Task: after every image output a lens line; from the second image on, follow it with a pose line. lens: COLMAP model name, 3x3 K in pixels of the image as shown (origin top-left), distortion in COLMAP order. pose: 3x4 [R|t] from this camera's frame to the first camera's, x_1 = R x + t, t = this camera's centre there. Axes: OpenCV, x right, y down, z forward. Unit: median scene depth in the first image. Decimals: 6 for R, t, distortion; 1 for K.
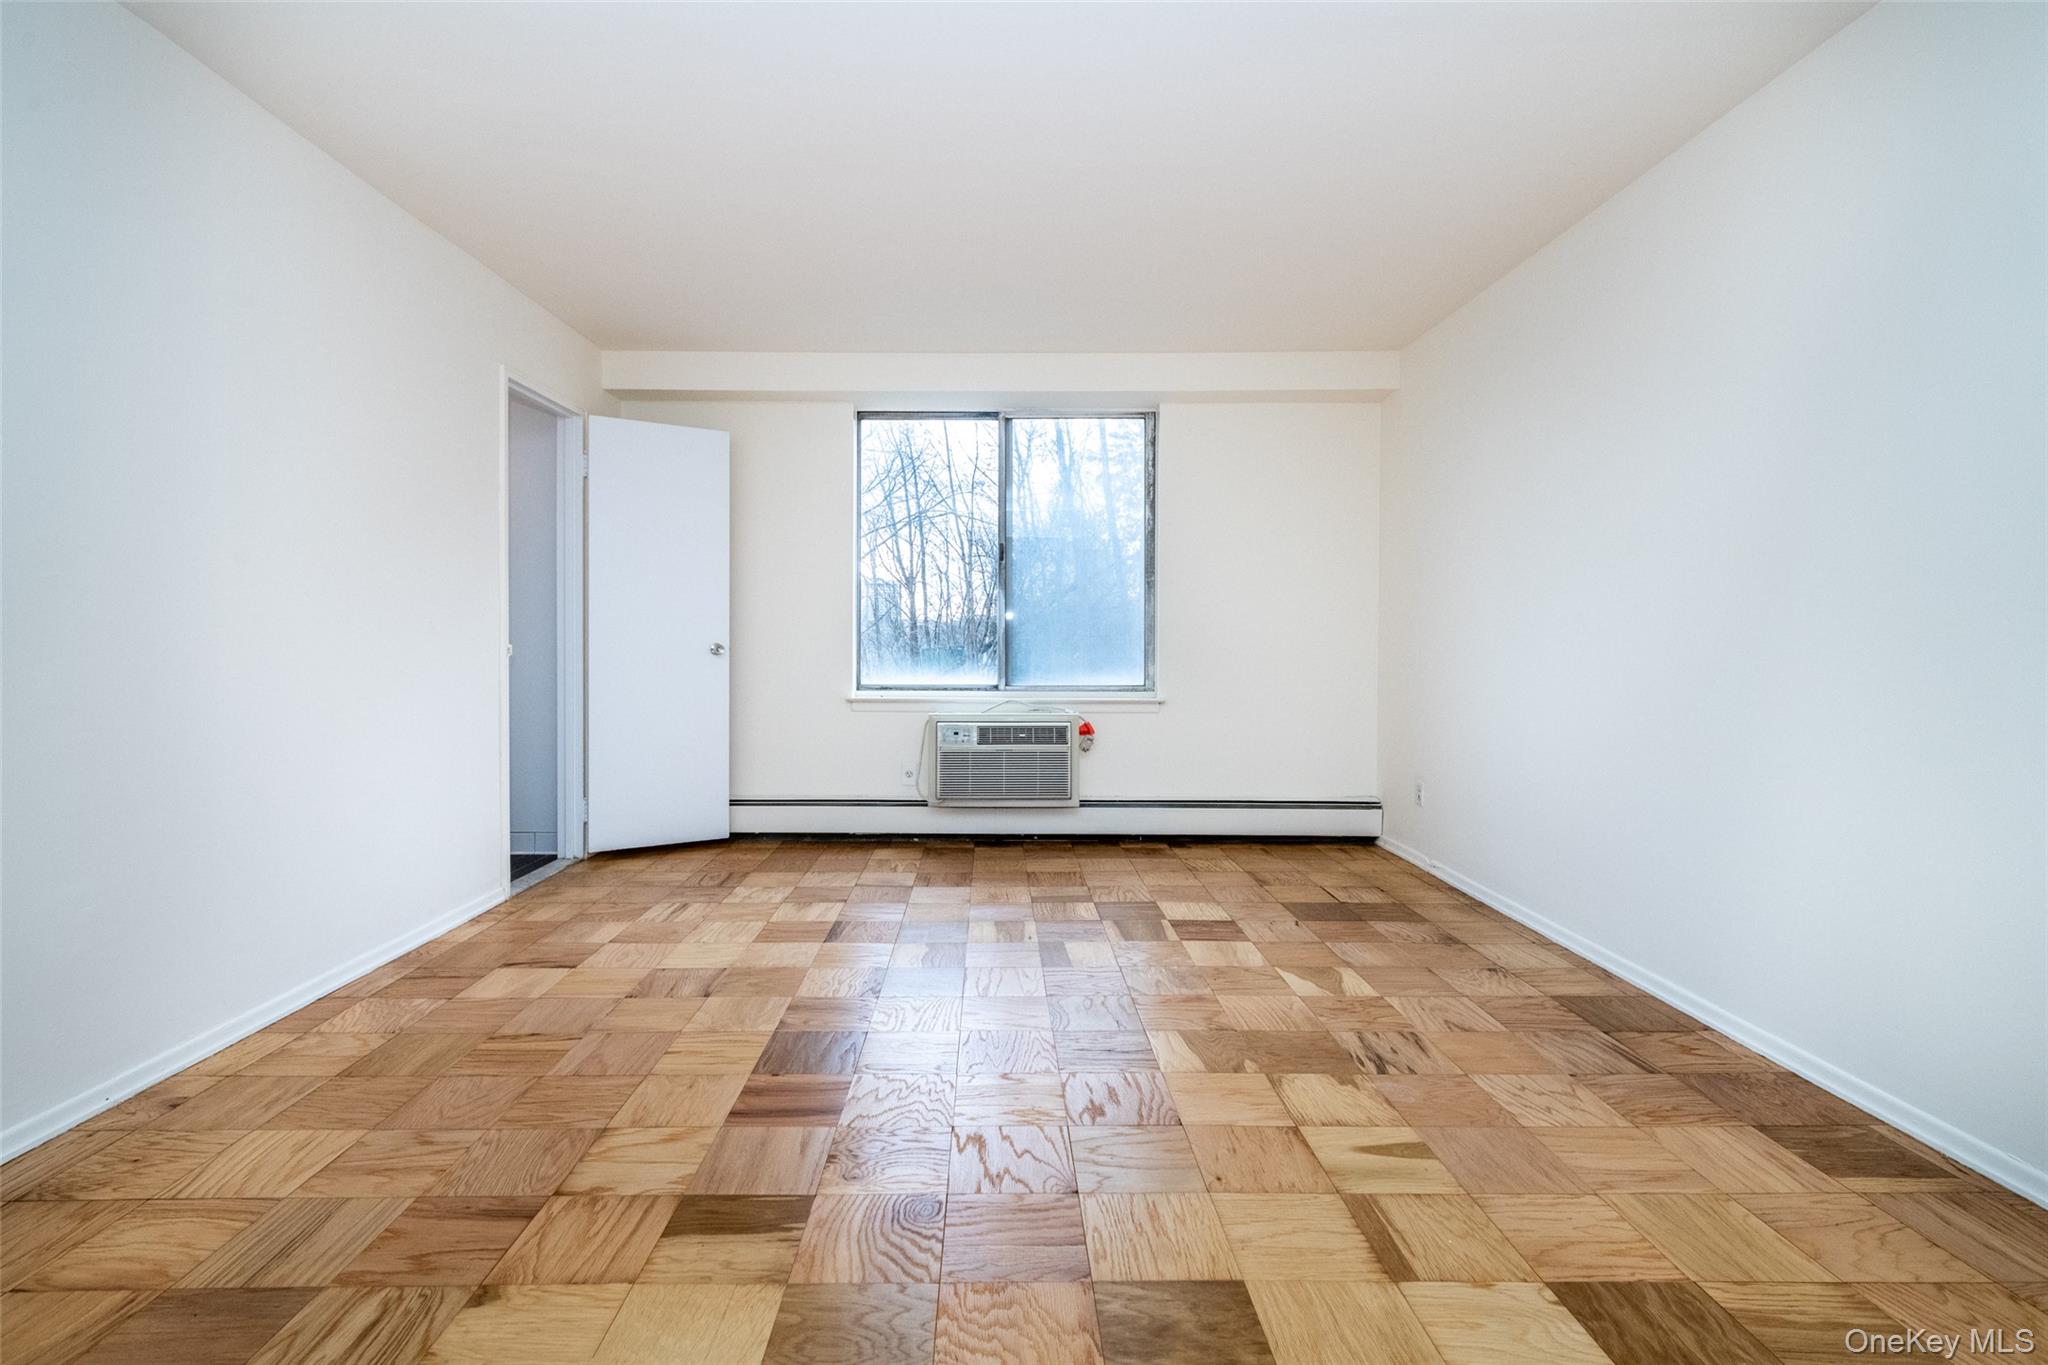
lens RADIAL K [[825.8, 0, 1017.3], [0, 825.8, 651.4], [0, 0, 1]] dist [0.000976, 0.000228]
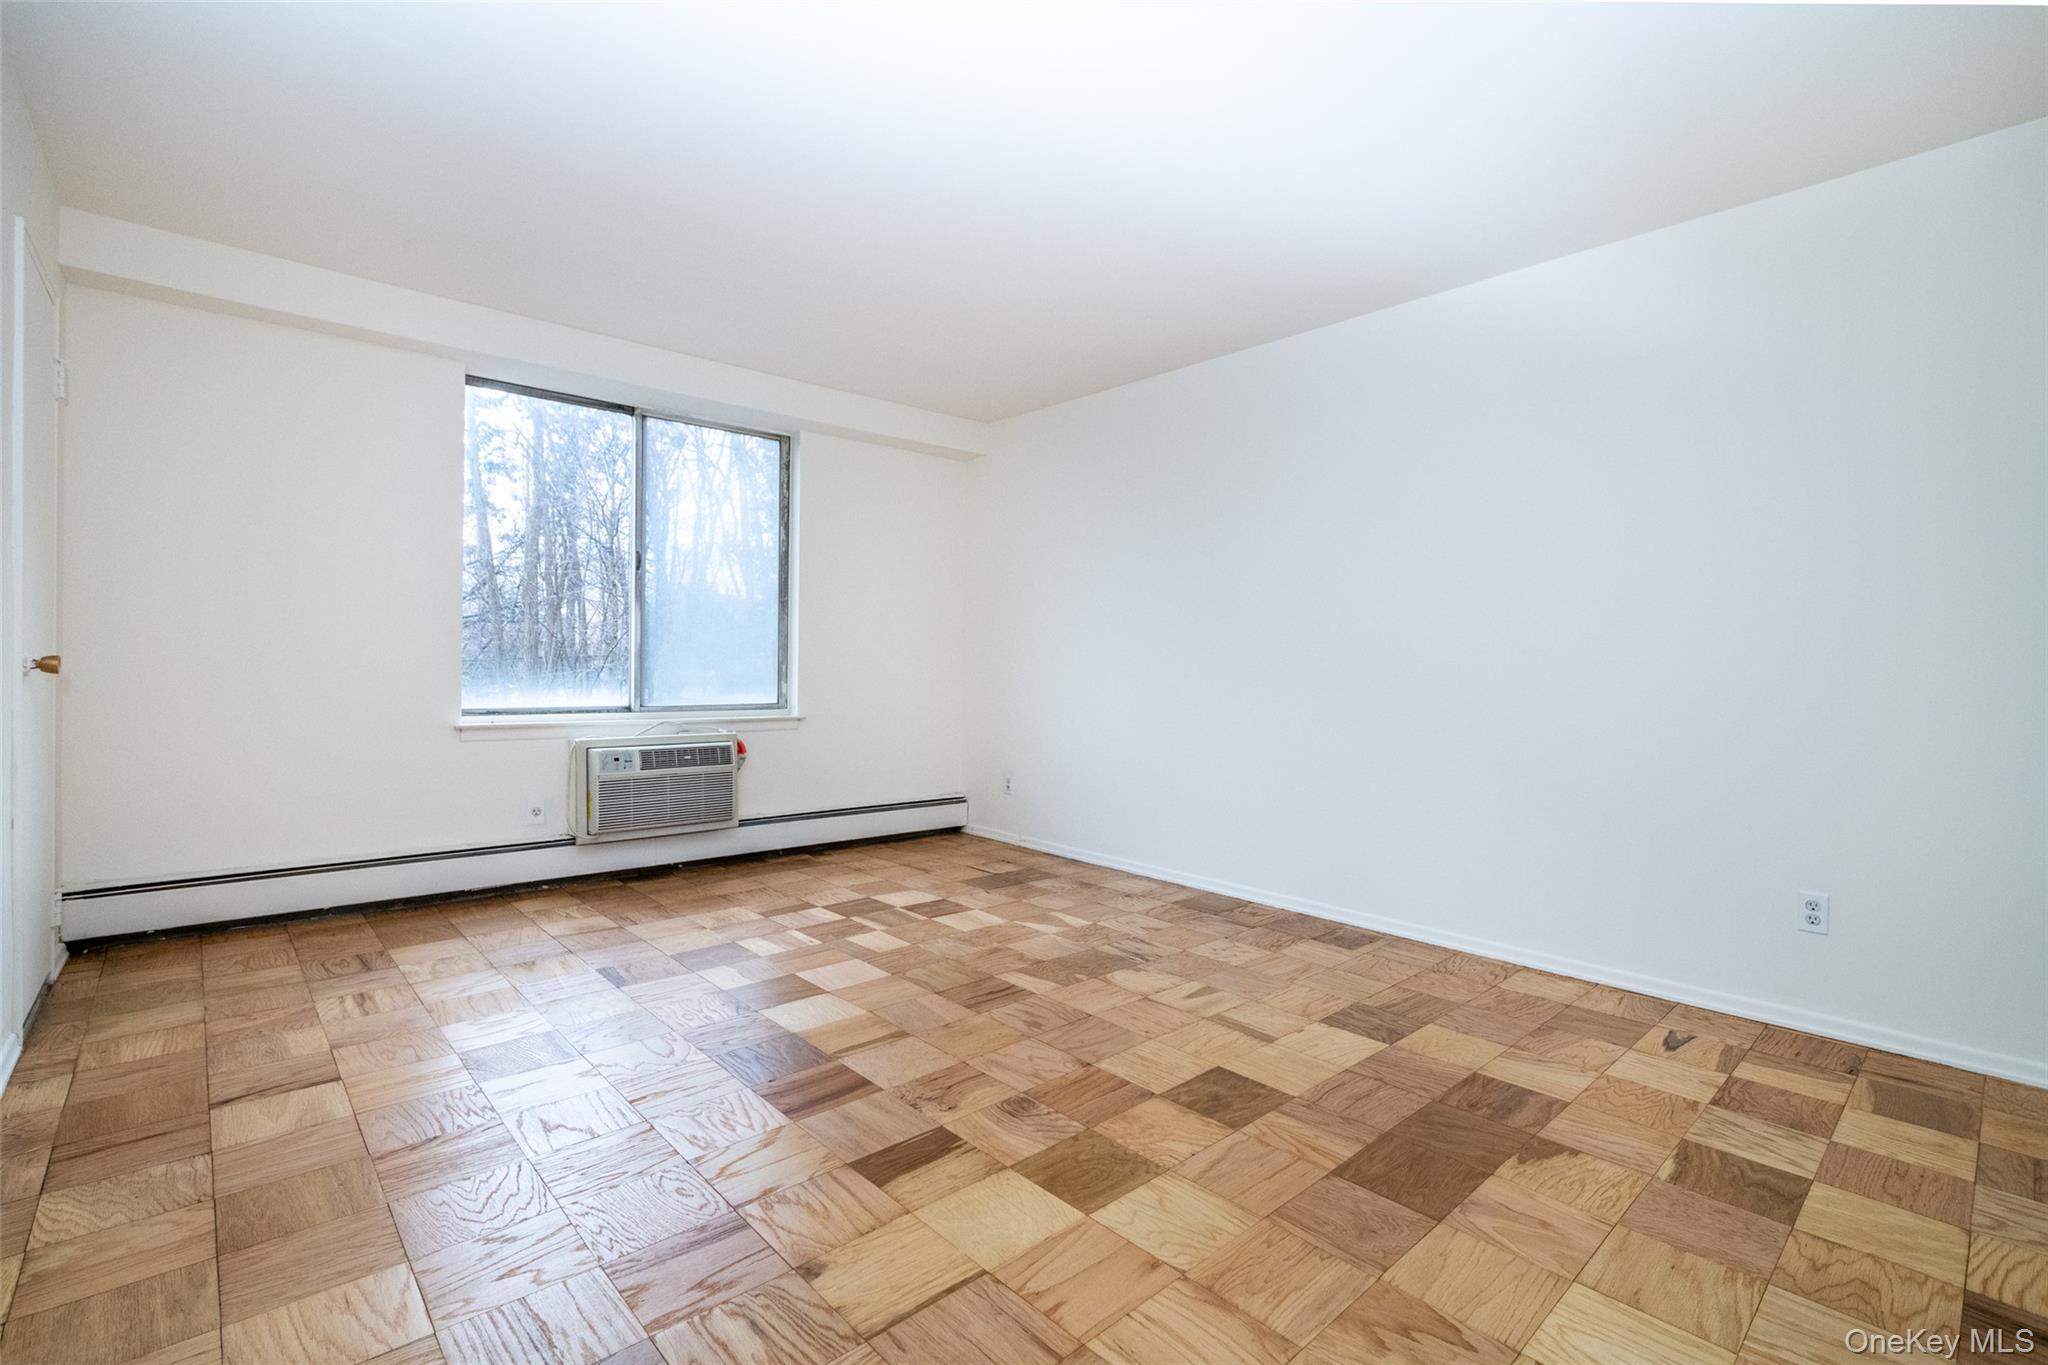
lens RADIAL K [[892.7, 0, 976.0], [0, 892.7, 681.9], [0, 0, 1]] dist [-0.000748, -0.000238]
pose [[0.770431, -0.003840, 0.637512, -0.556809], [-0.004626, 0.999922, 0.011614, 0.001063], [-0.637506, -0.011897, 0.770353, -0.009116]]
